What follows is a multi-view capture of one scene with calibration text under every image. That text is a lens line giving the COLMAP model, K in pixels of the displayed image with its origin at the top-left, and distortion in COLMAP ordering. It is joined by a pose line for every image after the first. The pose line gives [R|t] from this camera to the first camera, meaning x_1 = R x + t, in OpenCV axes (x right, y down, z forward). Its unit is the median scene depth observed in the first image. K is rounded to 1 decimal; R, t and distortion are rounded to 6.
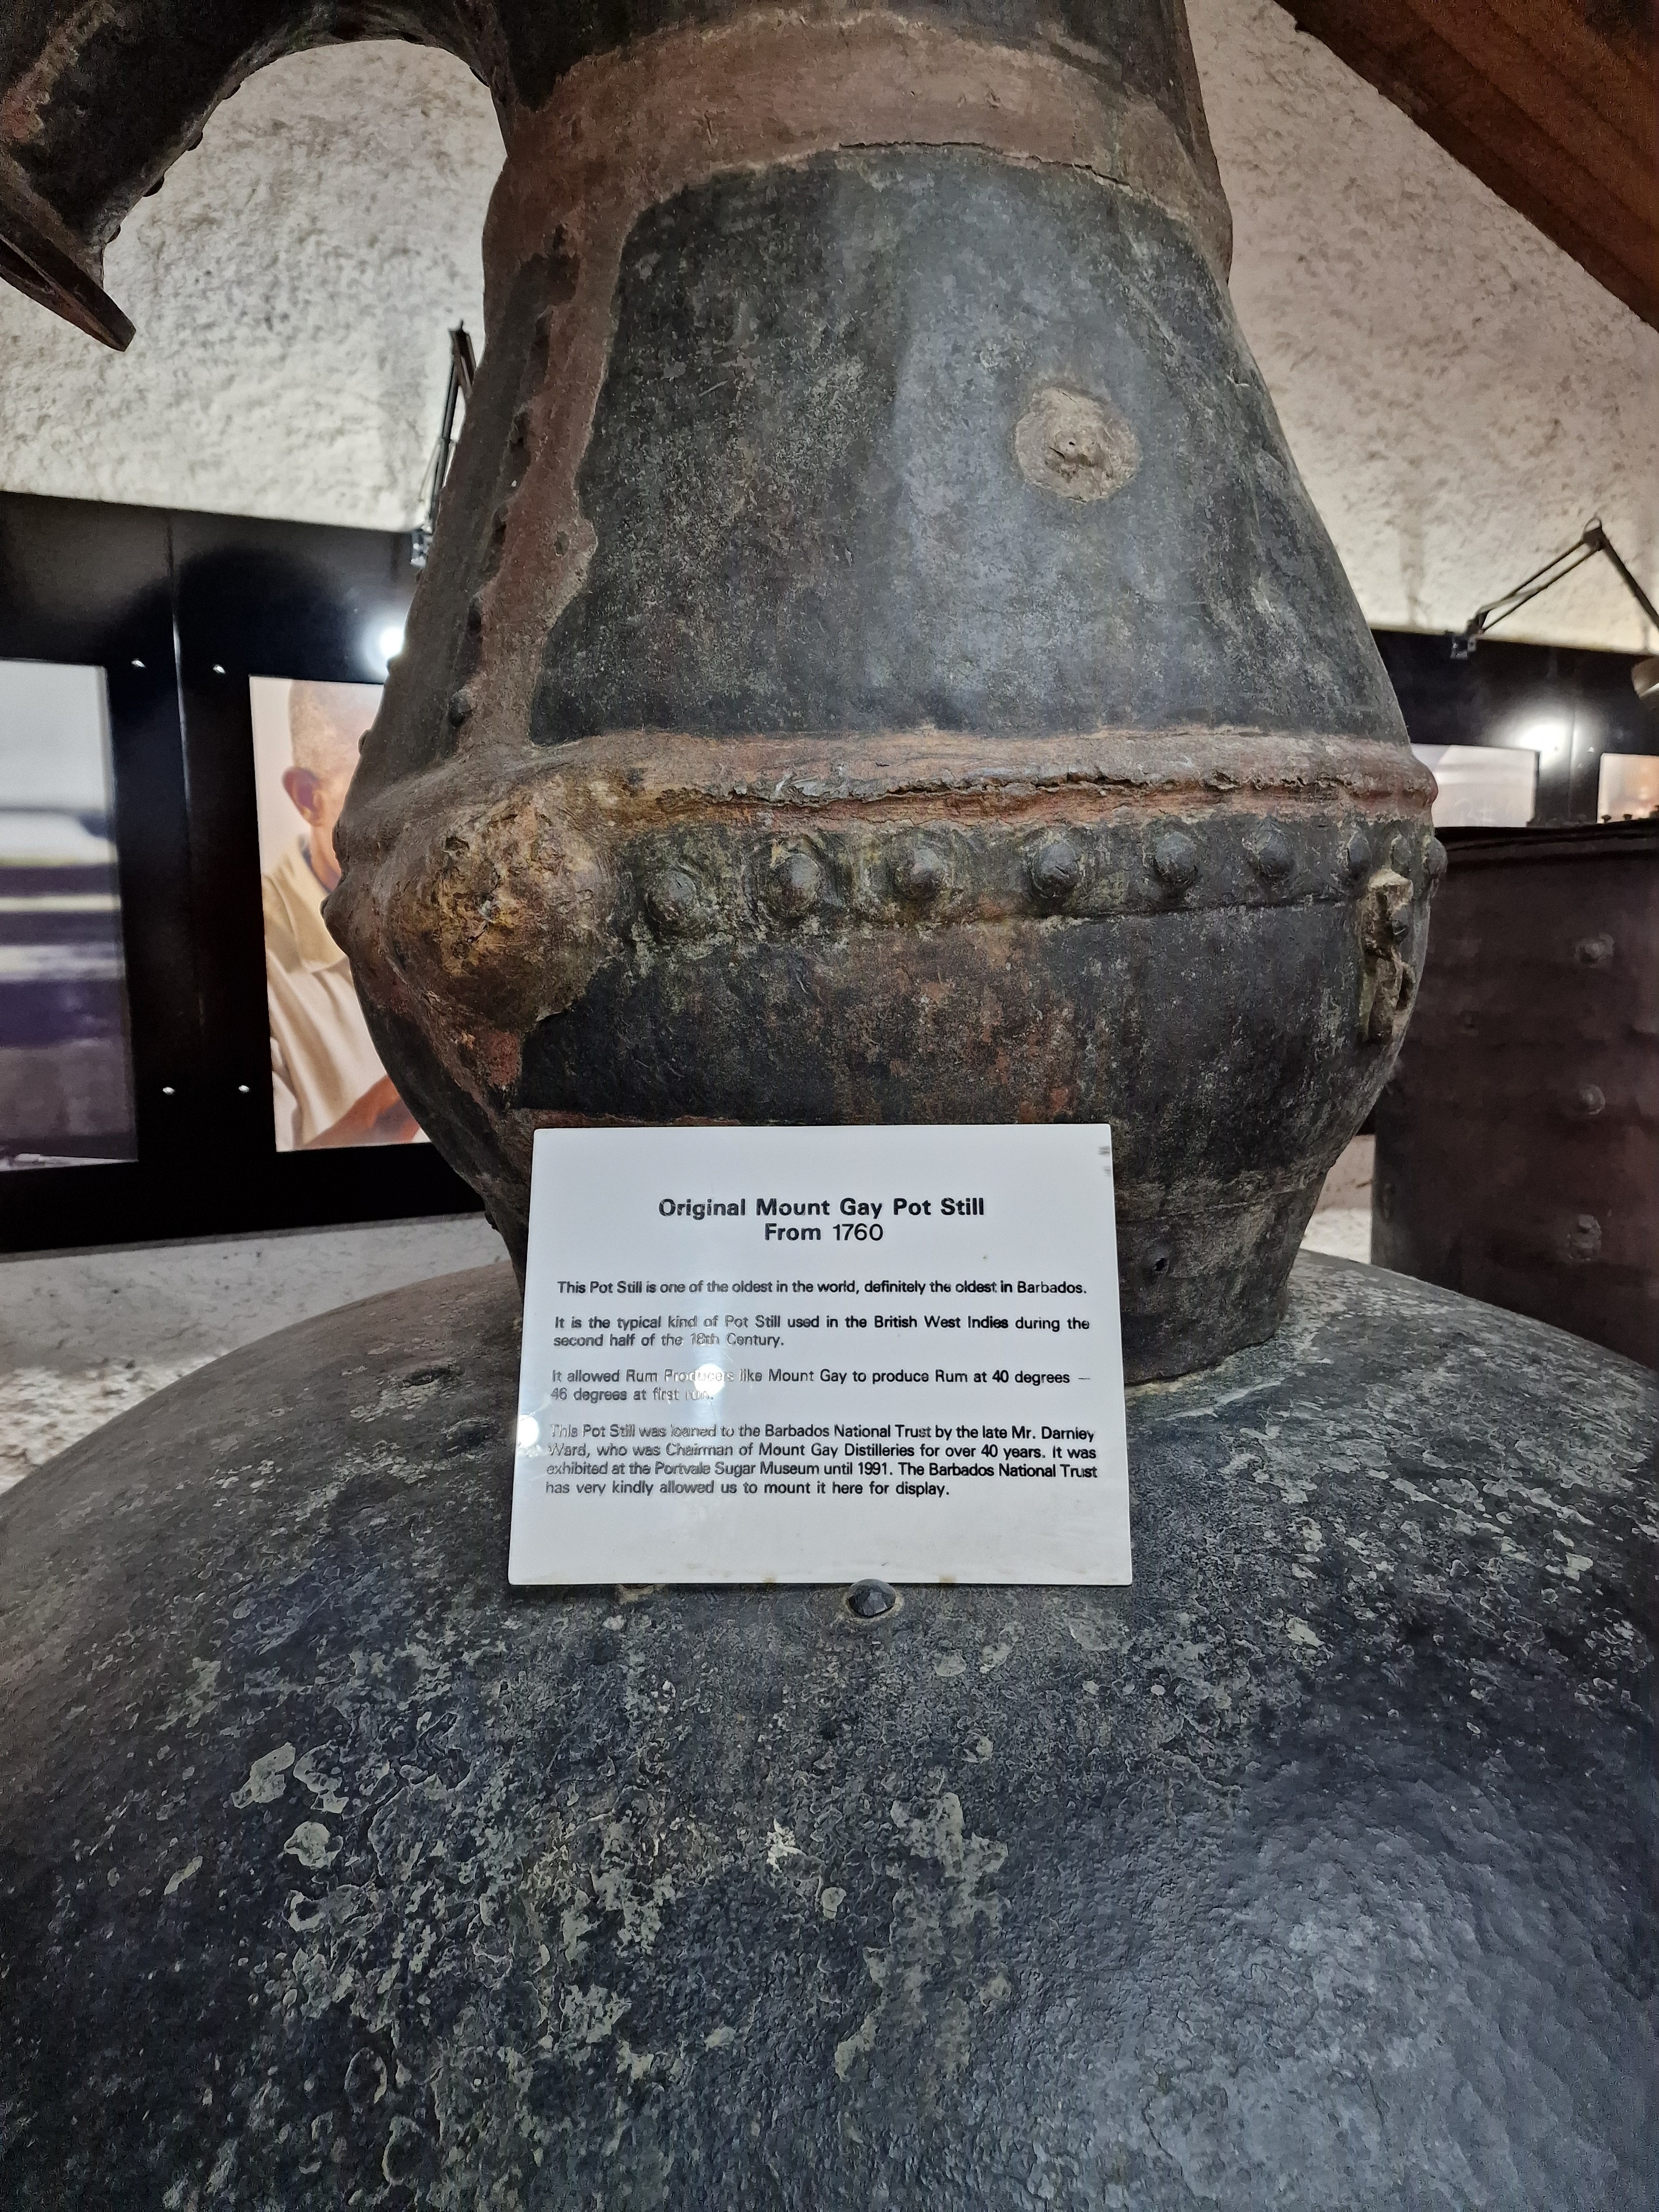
lens RADIAL K [[1582.5, 0, 829.5], [0, 1582.5, 1106.0], [0, 0, 1]] dist [0.078034, -0.119544]
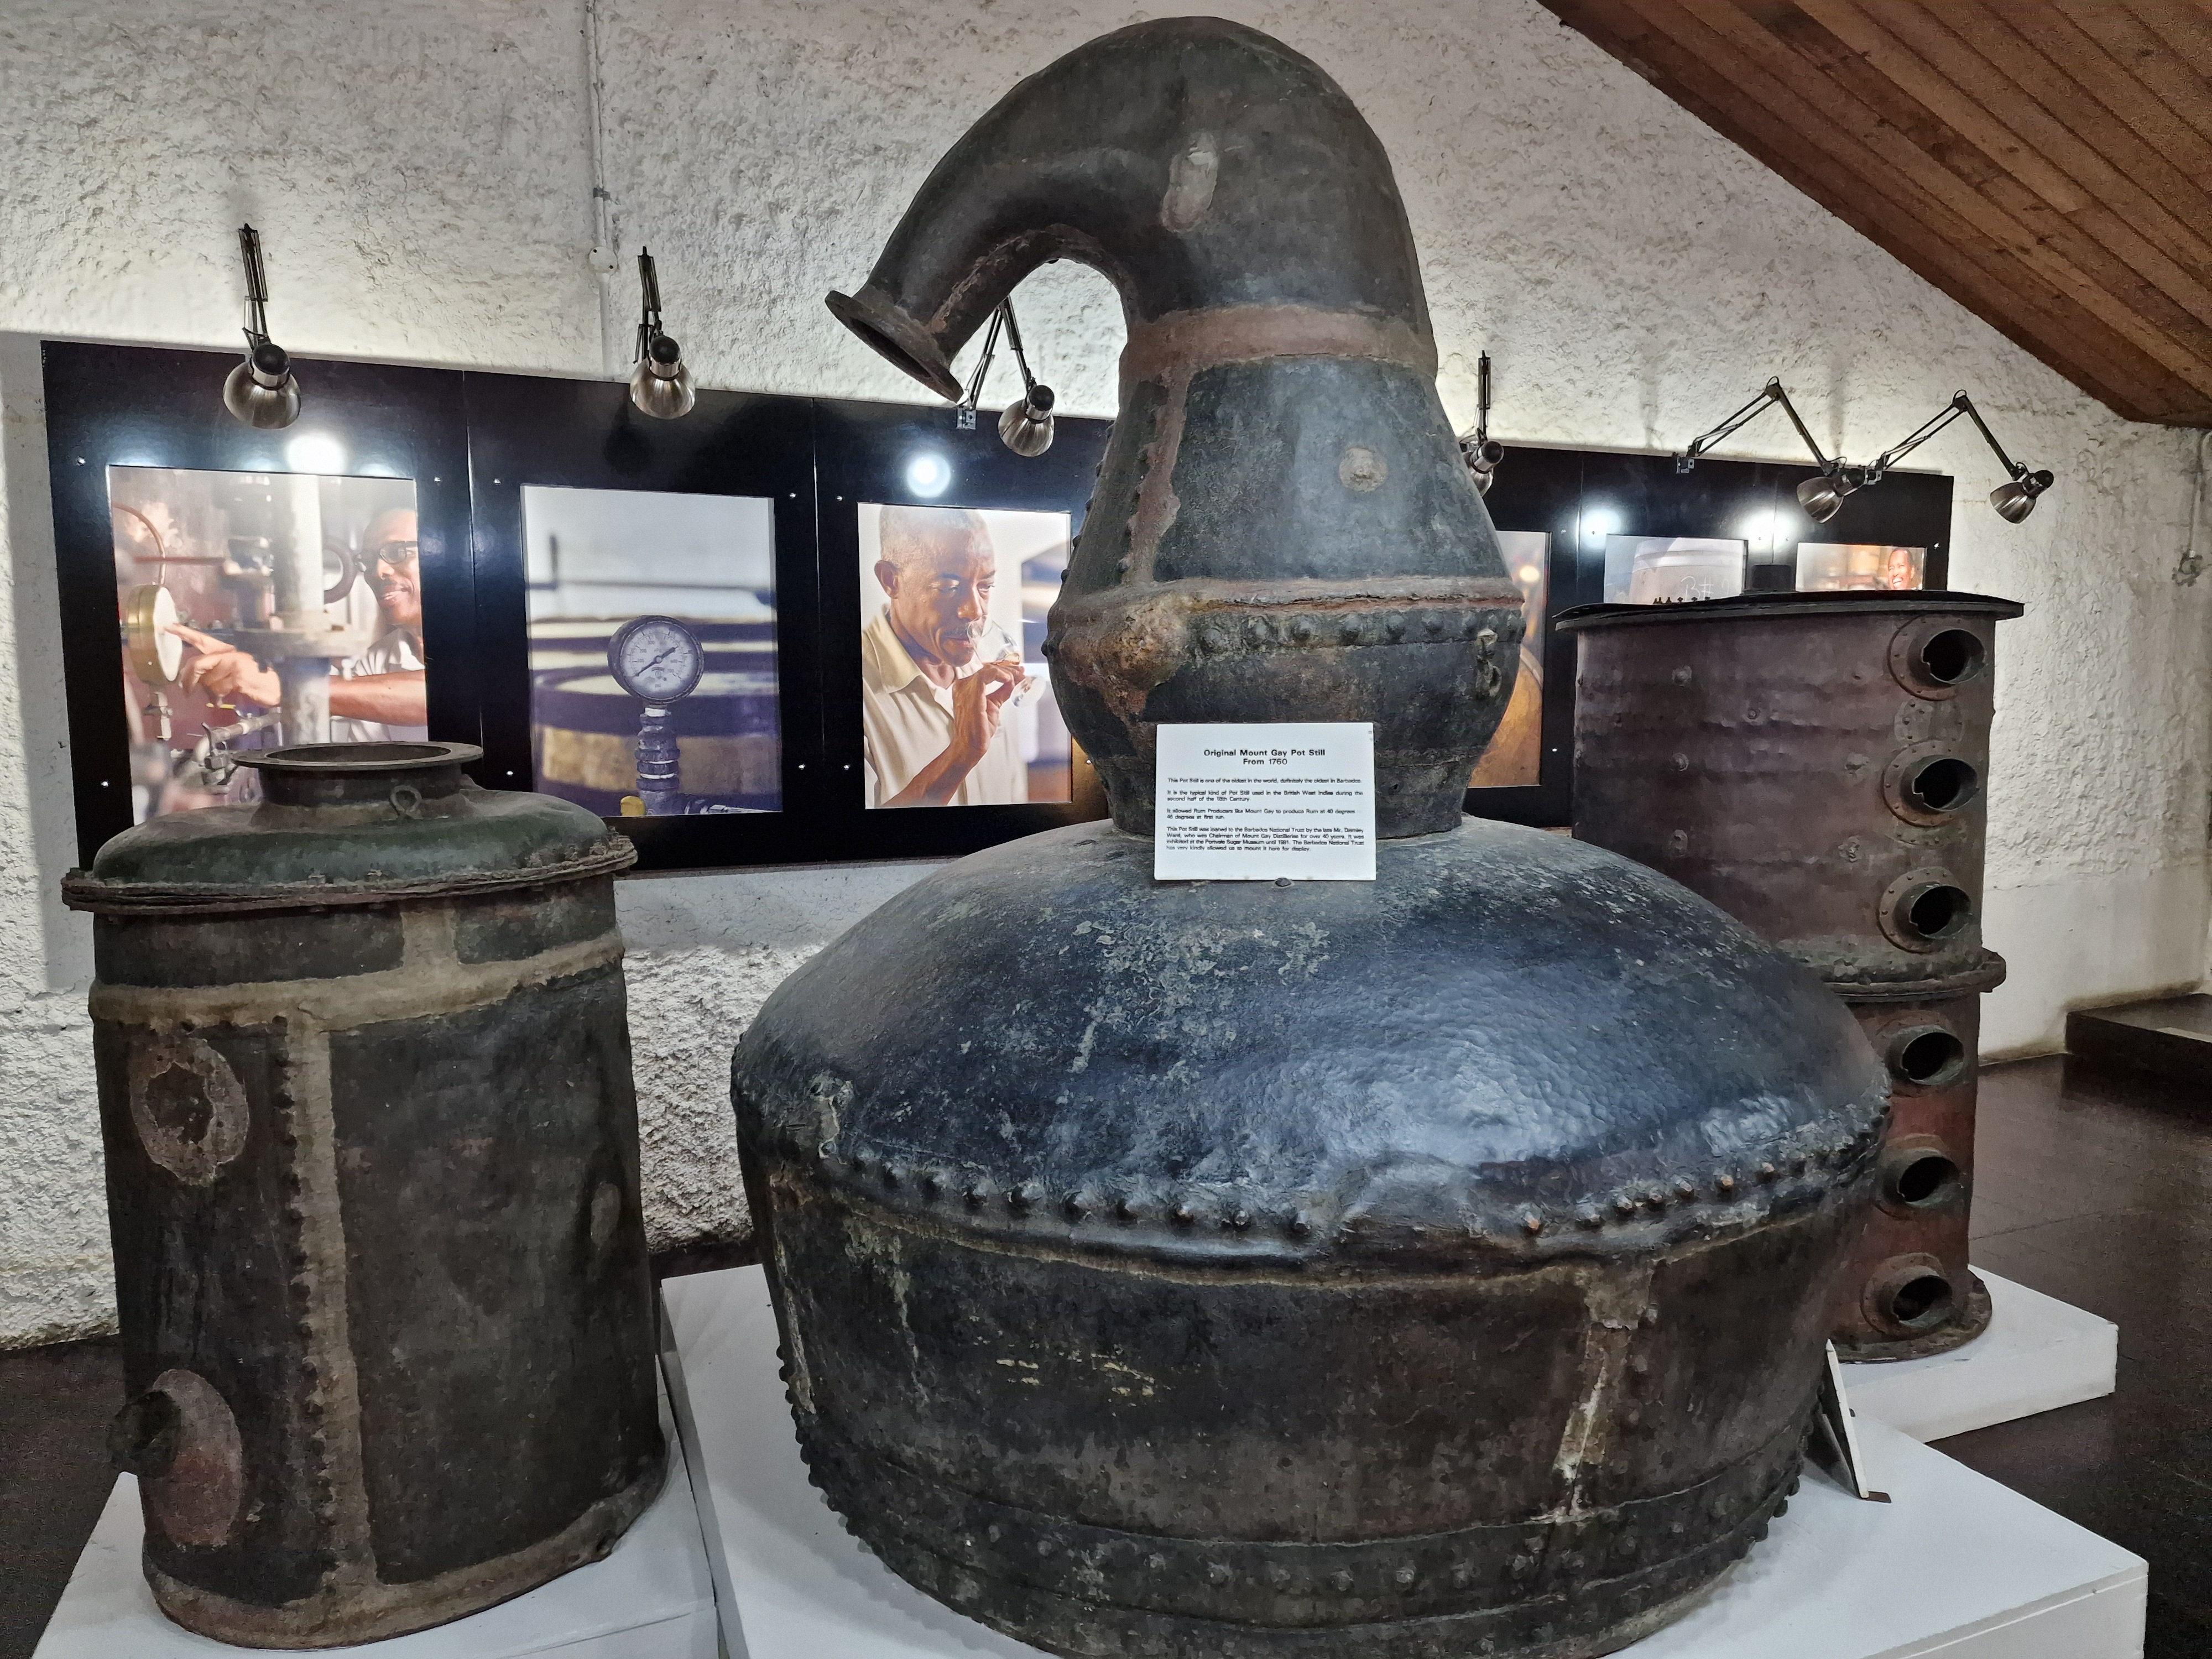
lens RADIAL K [[1582.5, 0, 1088.6], [0, 1582.5, 835.3], [0, 0, 1]] dist [0.078034, -0.119544]
pose [[0.998549, 0.011177, -0.052683, -0.152664], [-0.012020, 0.999804, -0.015711, 0.239064], [0.052497, 0.016321, 0.998488, -1.636989]]
